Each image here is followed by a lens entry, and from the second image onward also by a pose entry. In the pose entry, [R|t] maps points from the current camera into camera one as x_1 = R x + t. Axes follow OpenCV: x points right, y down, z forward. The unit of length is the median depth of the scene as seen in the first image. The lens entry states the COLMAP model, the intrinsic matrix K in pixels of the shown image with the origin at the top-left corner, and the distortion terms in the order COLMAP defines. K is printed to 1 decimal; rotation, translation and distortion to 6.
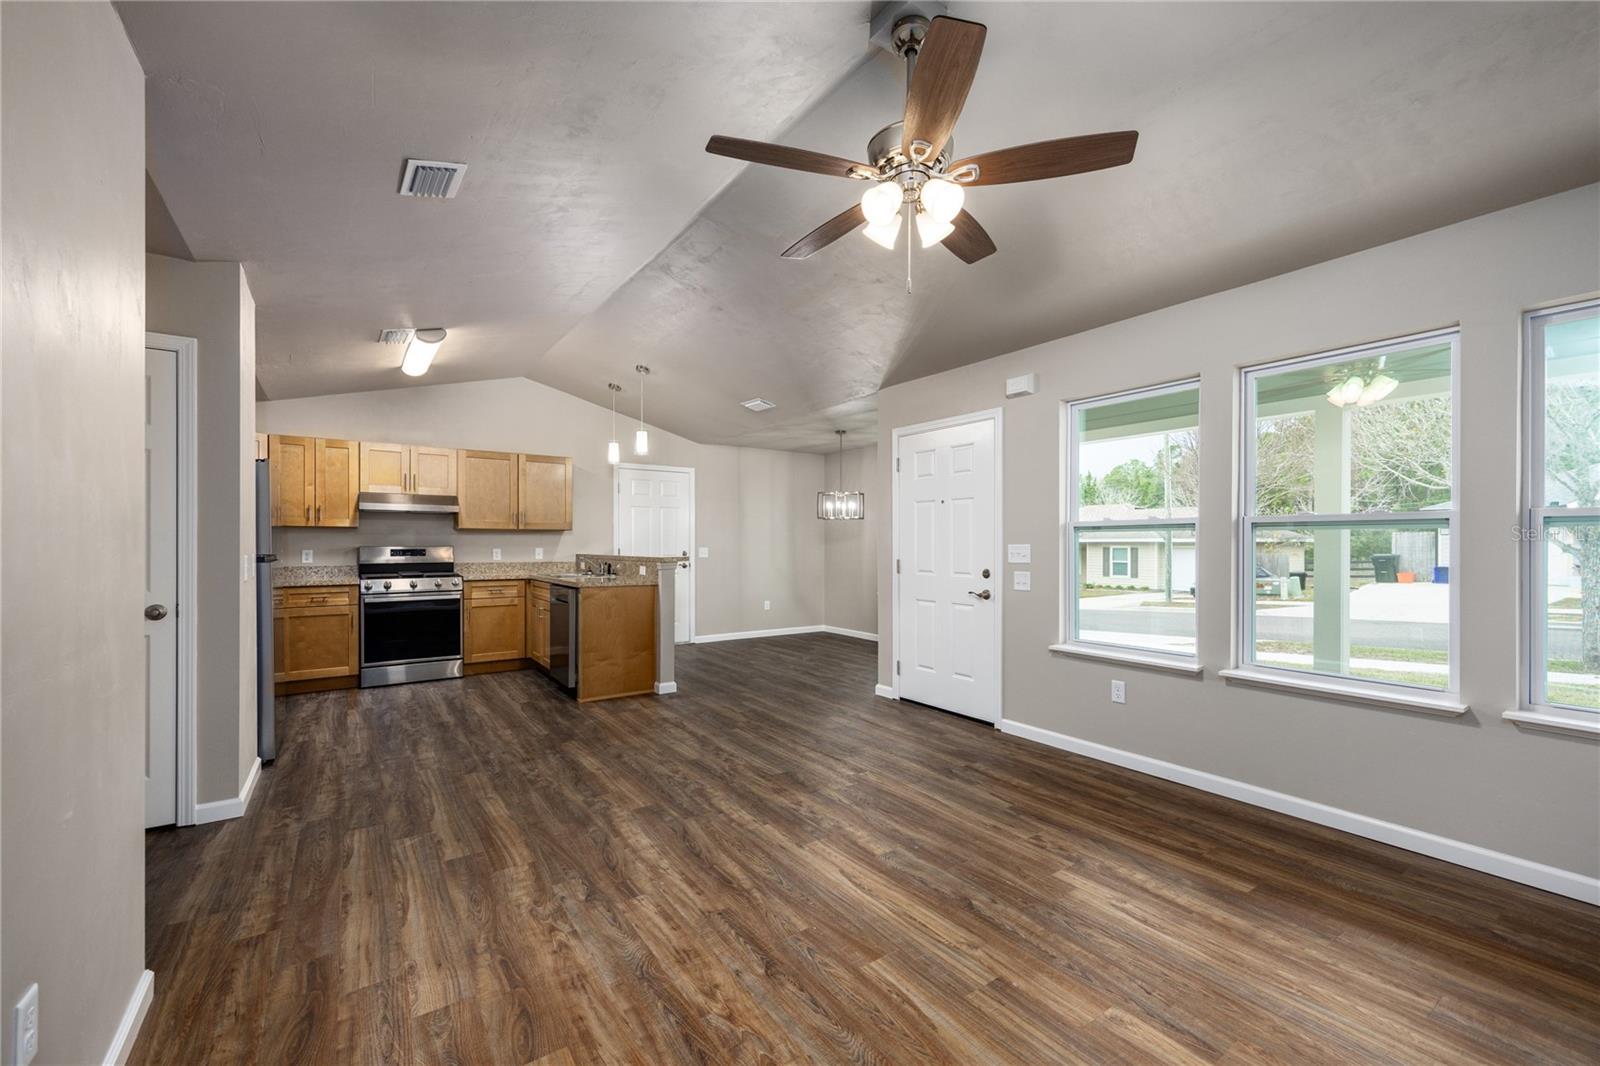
lens RADIAL K [[694.6, 0, 854.3], [0, 694.6, 545.2], [0, 0, 1]] dist [-0.003262, 0.000156]
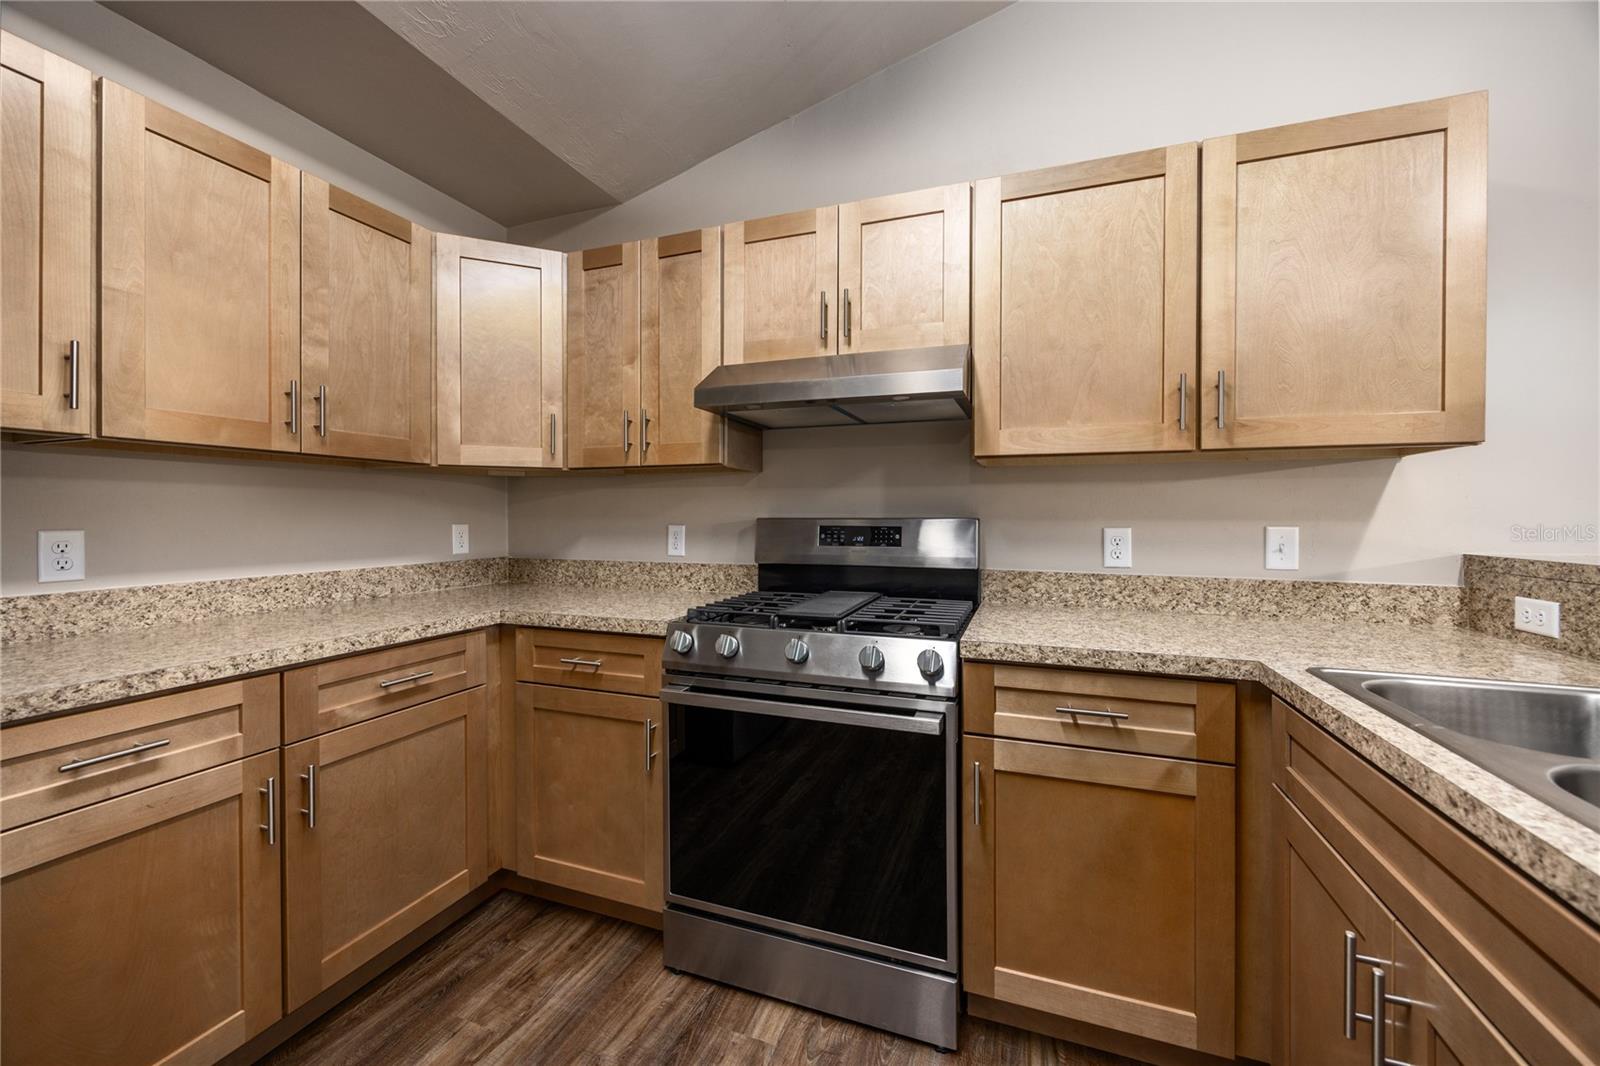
lens RADIAL K [[628.7, 0, 800.2], [0, 628.7, 519.2], [0, 0, 1]] dist [-0.002460, 0.001074]
pose [[0.540155, 0.008422, -0.841524, -0.438820], [-0.006919, 0.999961, 0.005566, 0.001022], [0.841537, 0.002816, 0.540192, 0.895572]]
